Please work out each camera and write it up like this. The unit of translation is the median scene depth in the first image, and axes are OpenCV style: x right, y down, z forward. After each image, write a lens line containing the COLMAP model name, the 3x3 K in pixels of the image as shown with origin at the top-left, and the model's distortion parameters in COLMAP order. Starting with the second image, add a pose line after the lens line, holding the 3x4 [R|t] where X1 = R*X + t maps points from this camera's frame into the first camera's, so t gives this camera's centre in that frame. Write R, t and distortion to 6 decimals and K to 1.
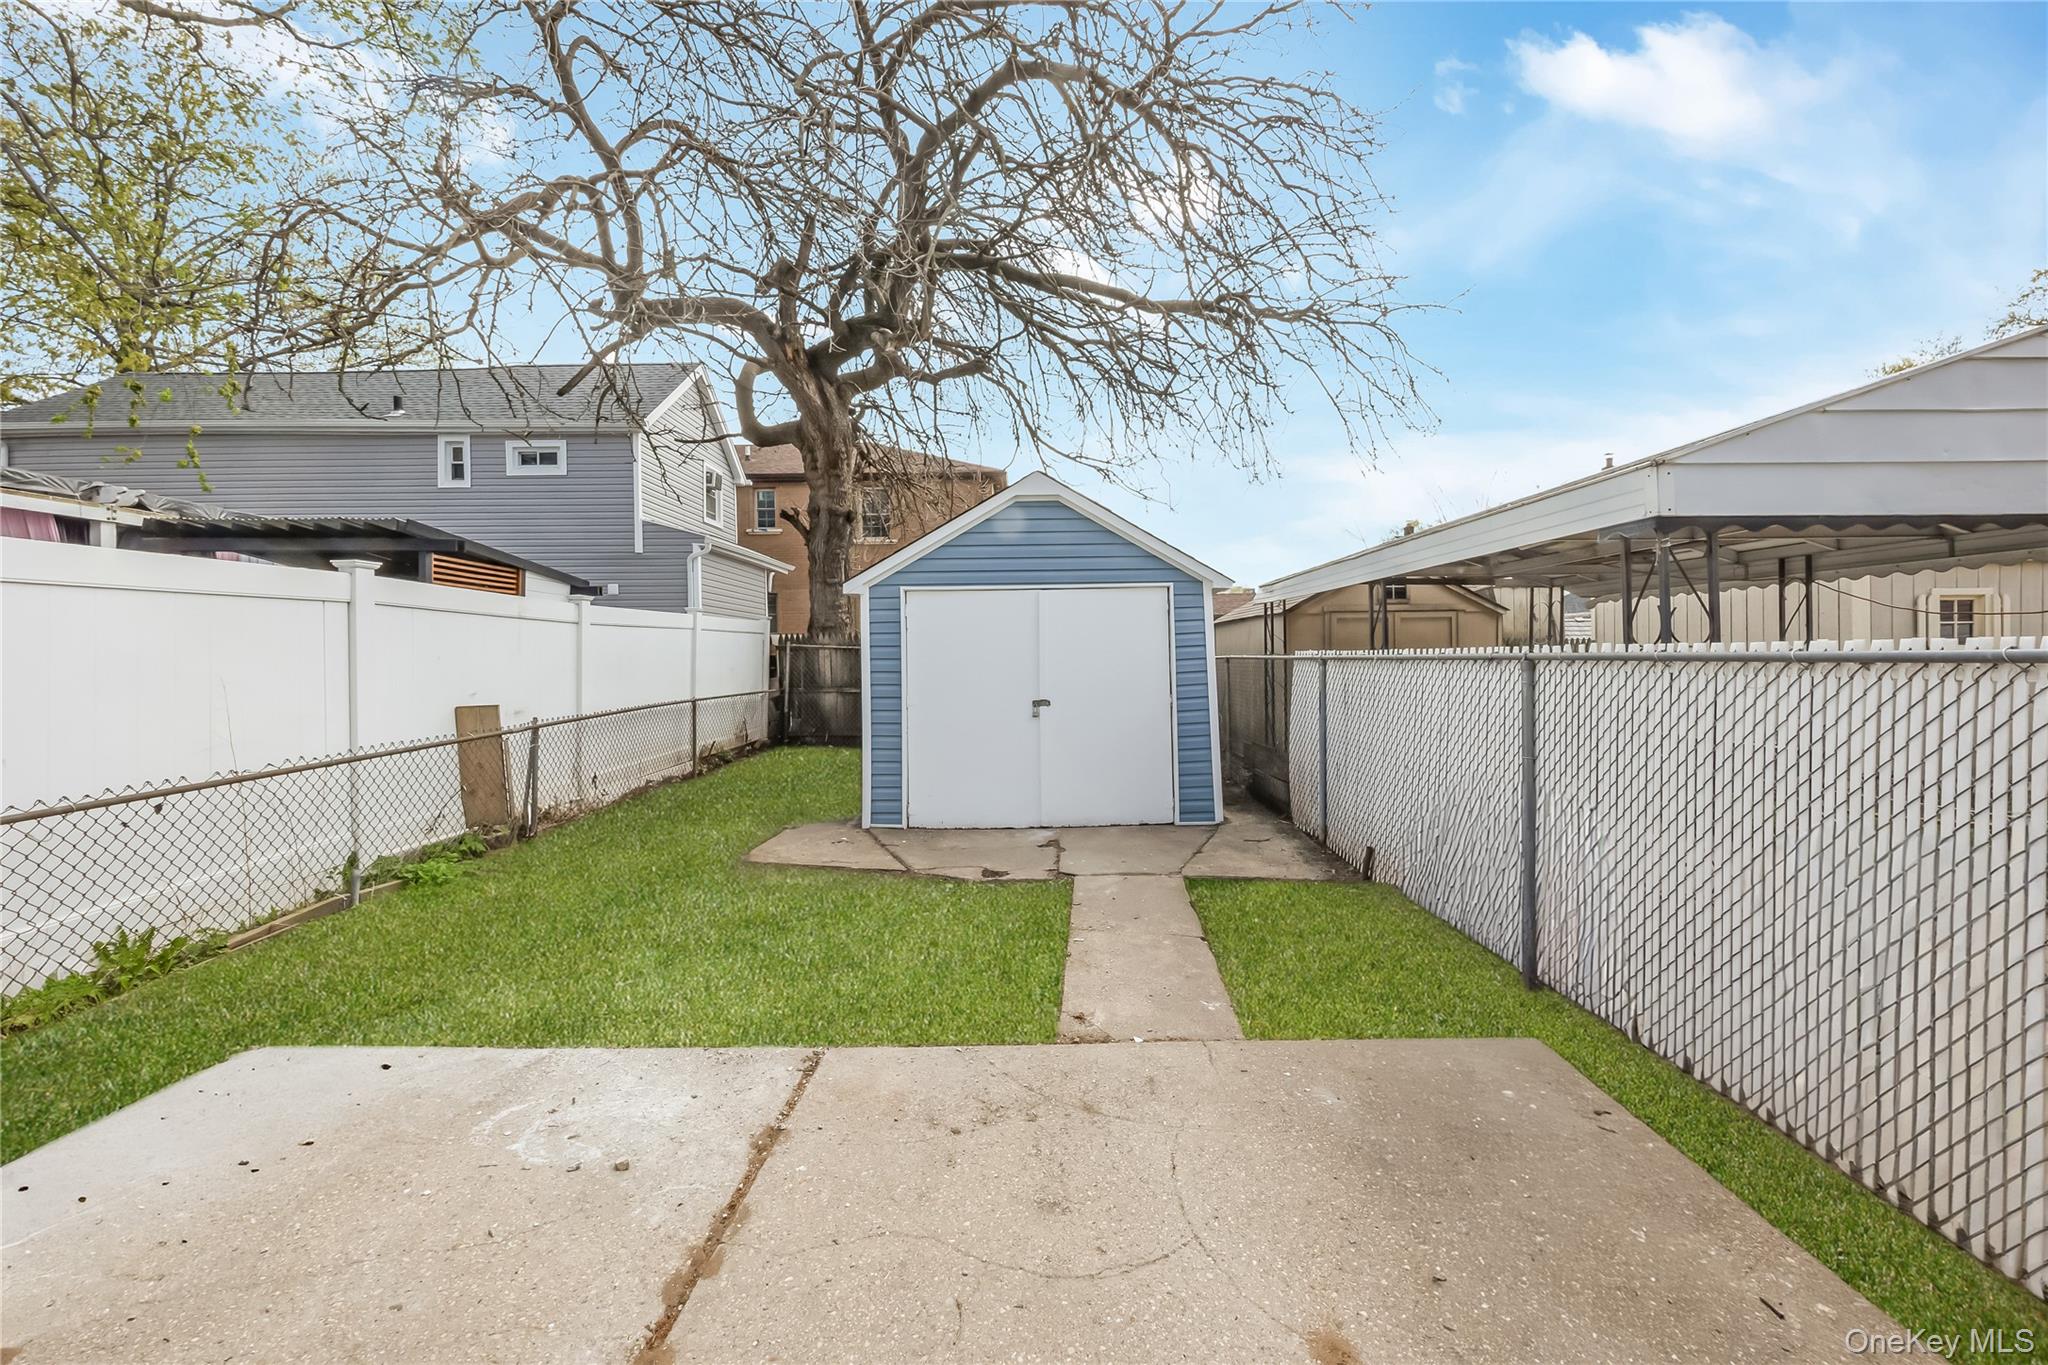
lens RADIAL K [[806.8, 0, 1030.8], [0, 806.8, 669.8], [0, 0, 1]] dist [-0.005137, -0.000205]
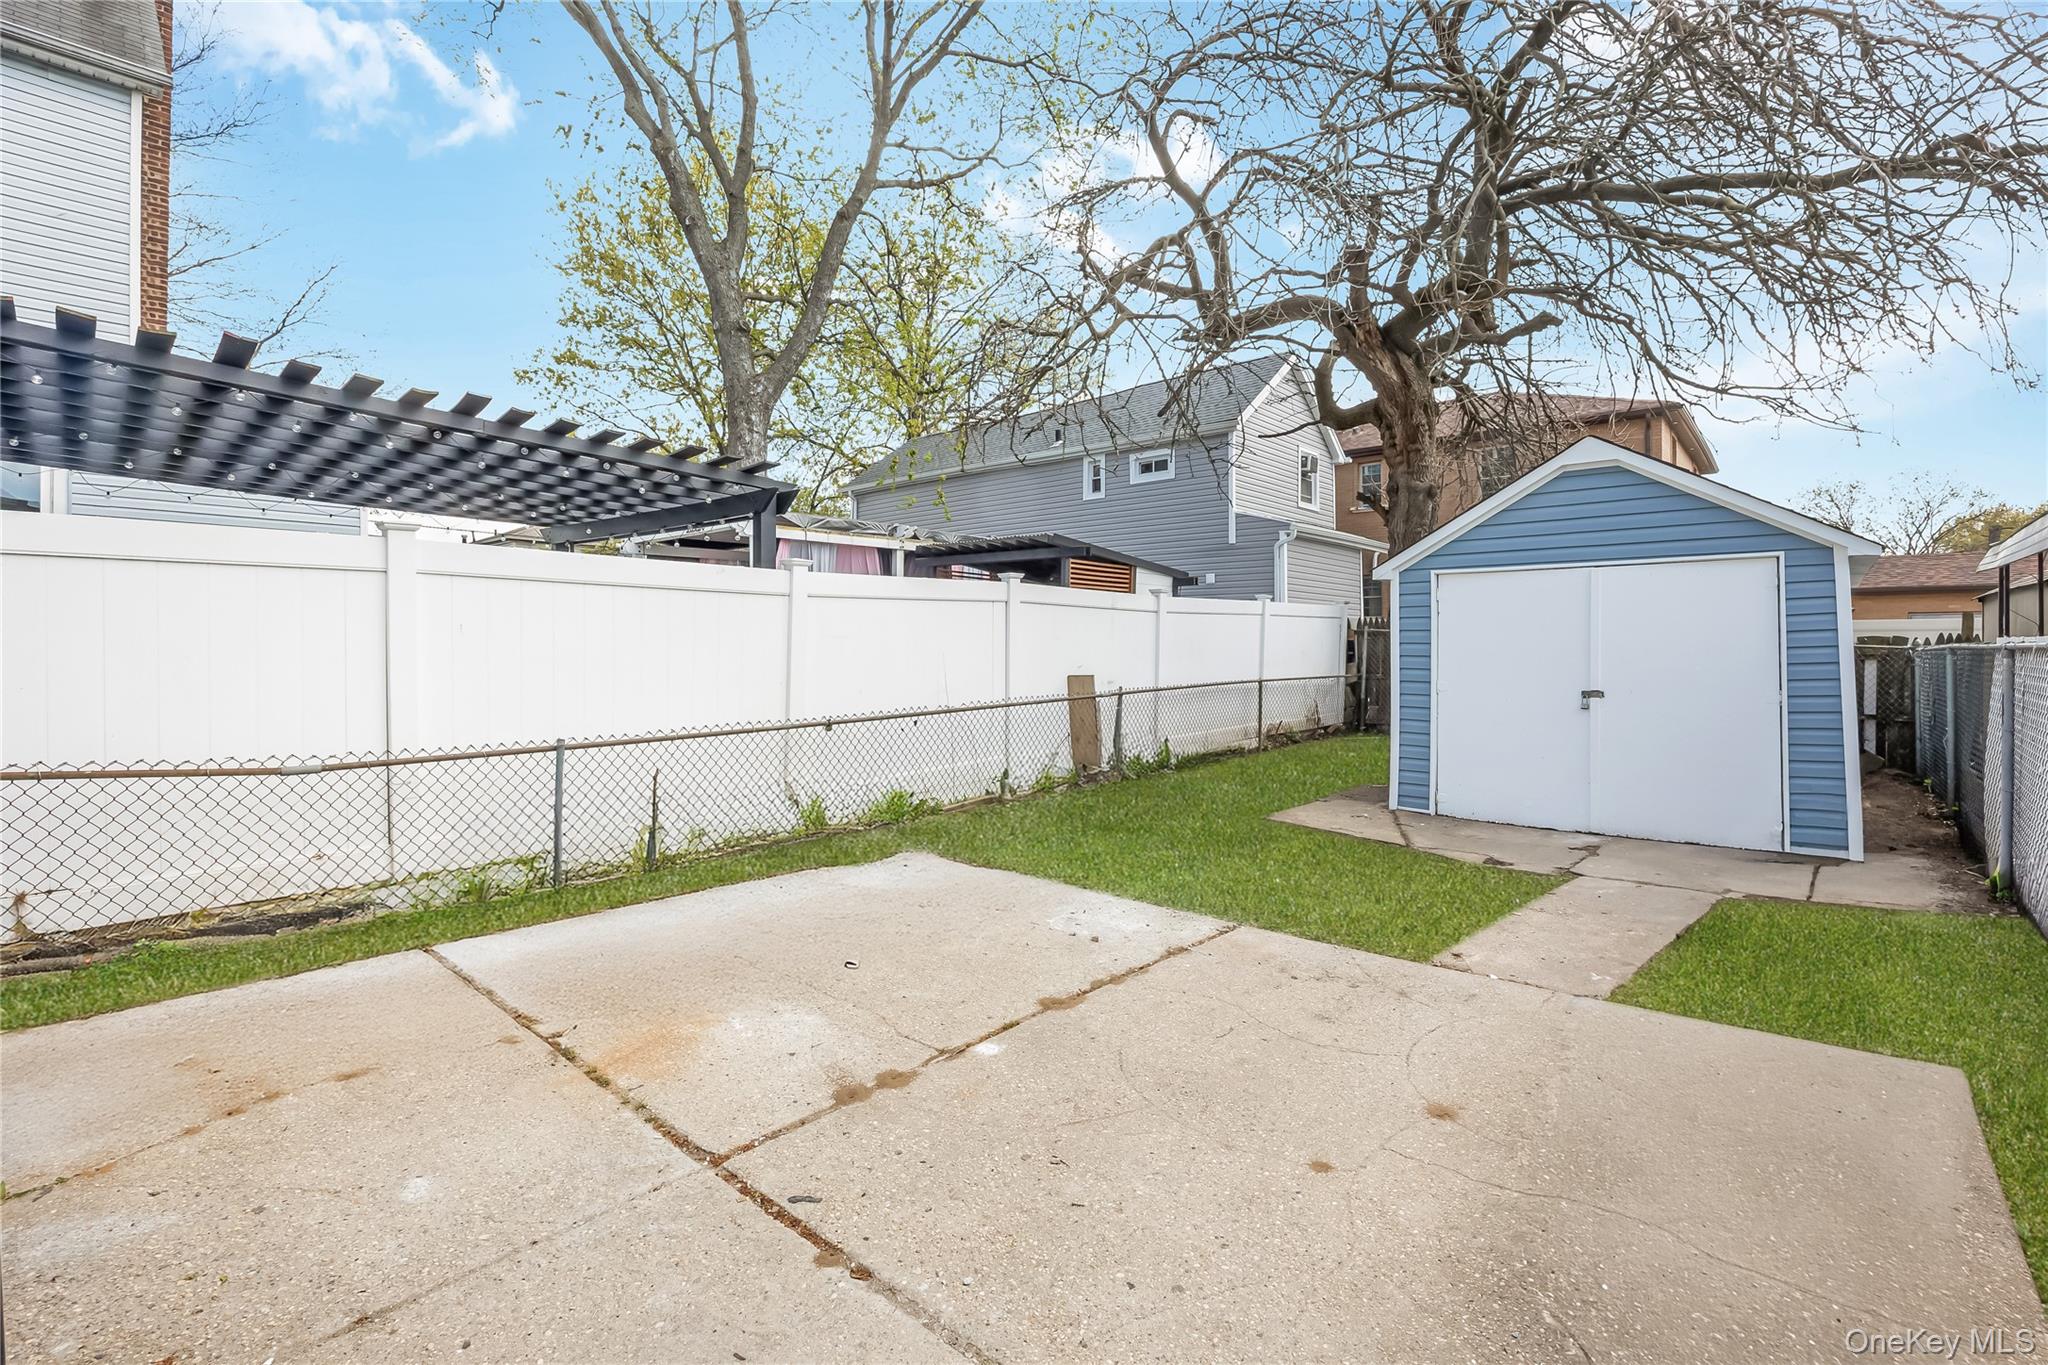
lens RADIAL K [[916.5, 0, 1025.4], [0, 916.5, 677.6], [0, 0, 1]] dist [-0.001779, 0.000181]
pose [[0.751302, 0.032801, -0.659143, 0.164285], [-0.018752, 0.999422, 0.028361, 0.004648], [0.659692, -0.008948, 0.751483, -0.139270]]
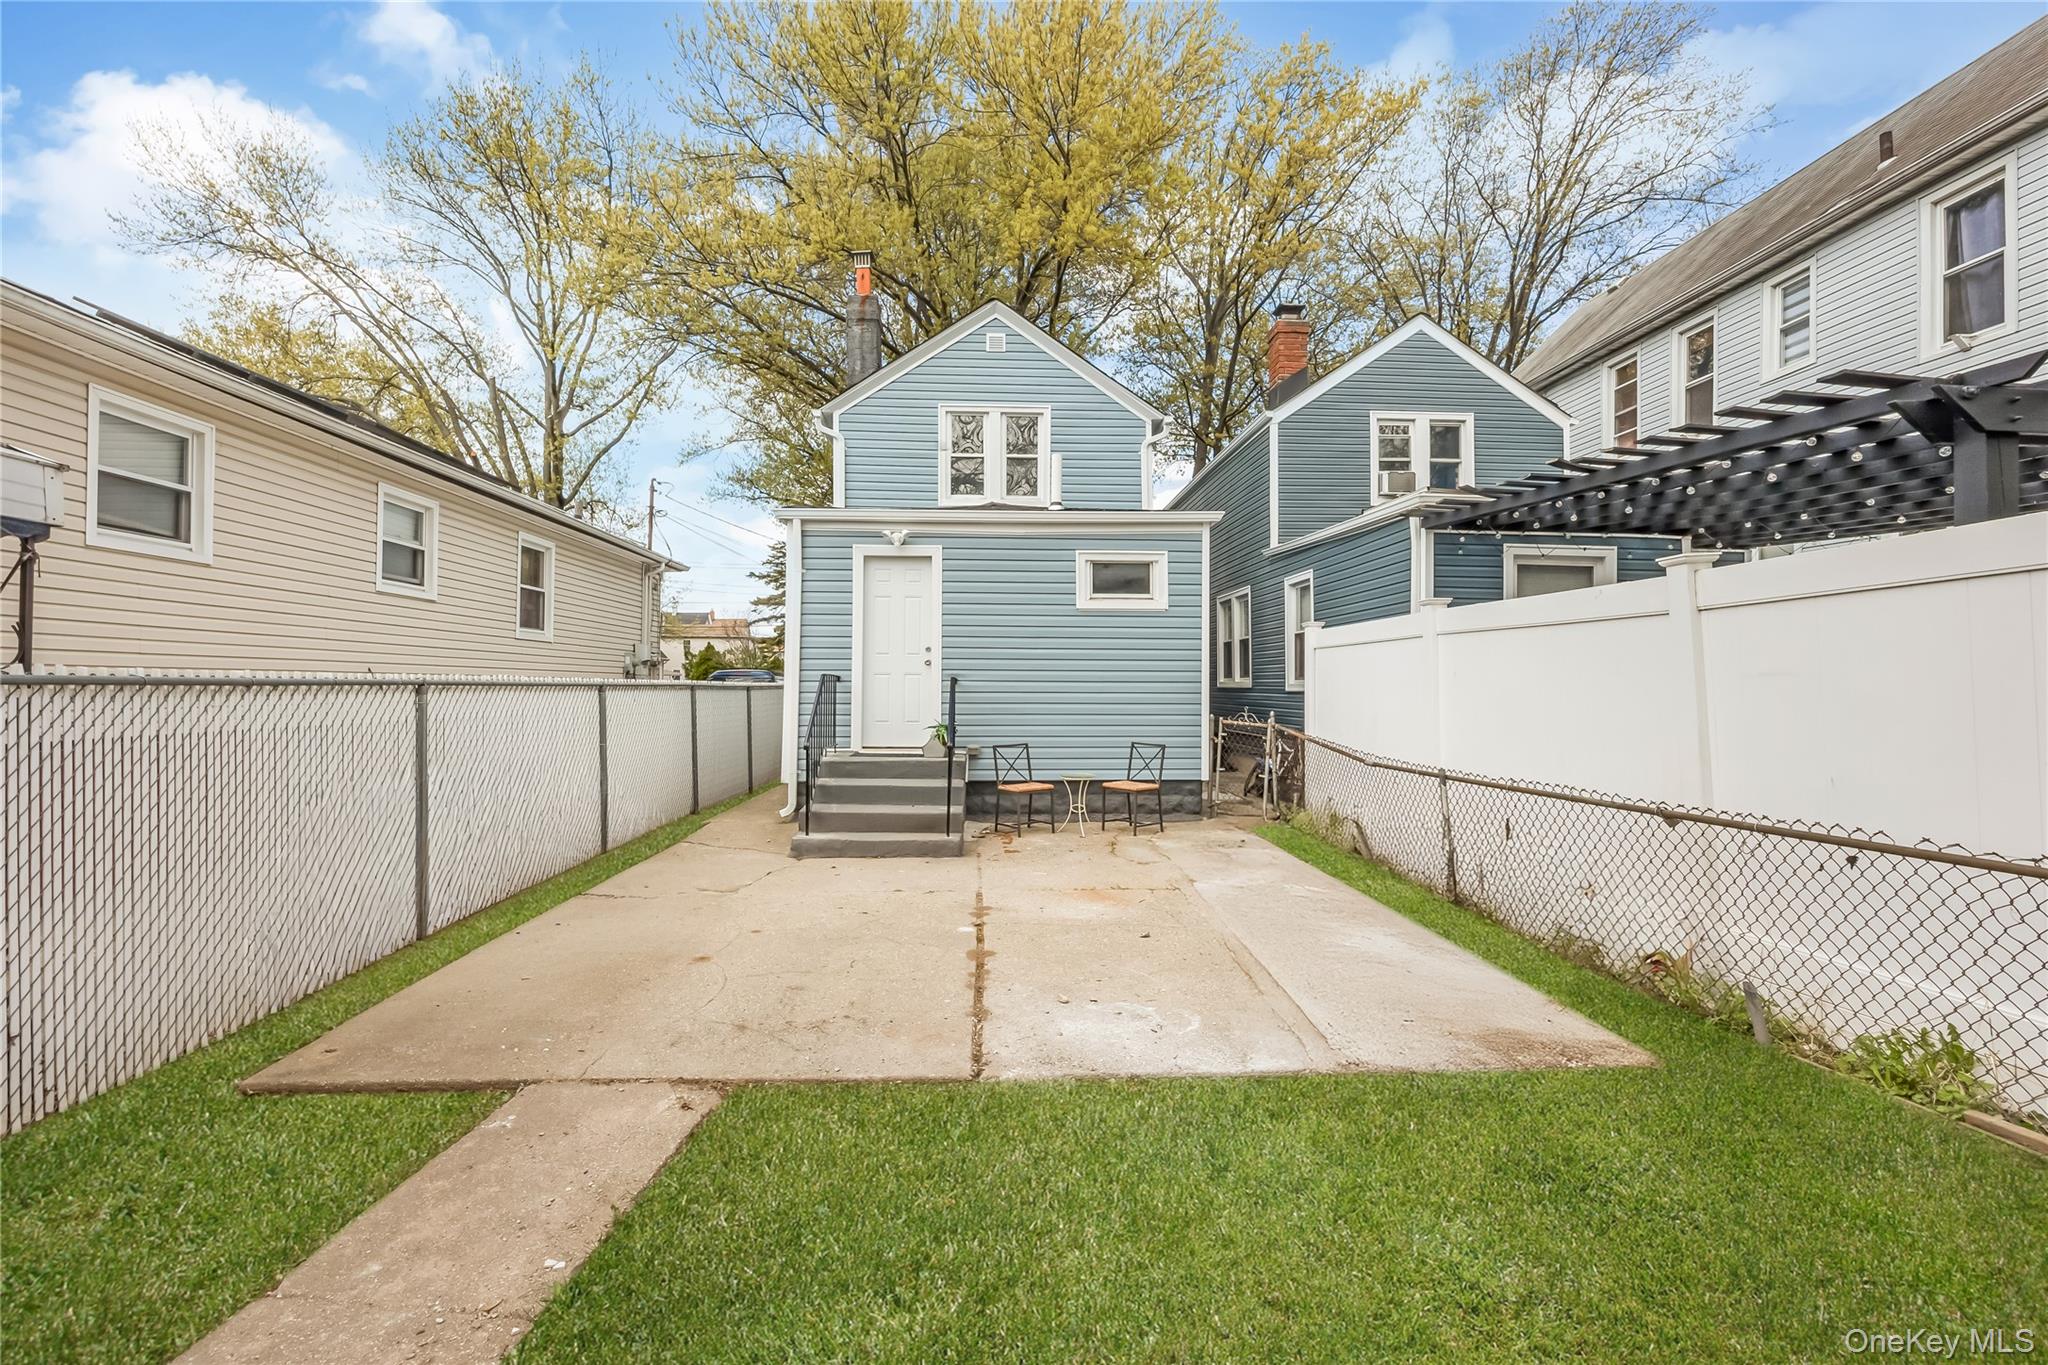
lens RADIAL K [[916.5, 0, 1027.7], [0, 916.5, 684.3], [0, 0, 1]] dist [-0.001779, 0.000181]
pose [[-0.998228, 0.006124, -0.059183, -0.088326], [0.005182, 0.999858, 0.016062, -0.007966], [0.059273, 0.015727, -0.998118, 0.726375]]
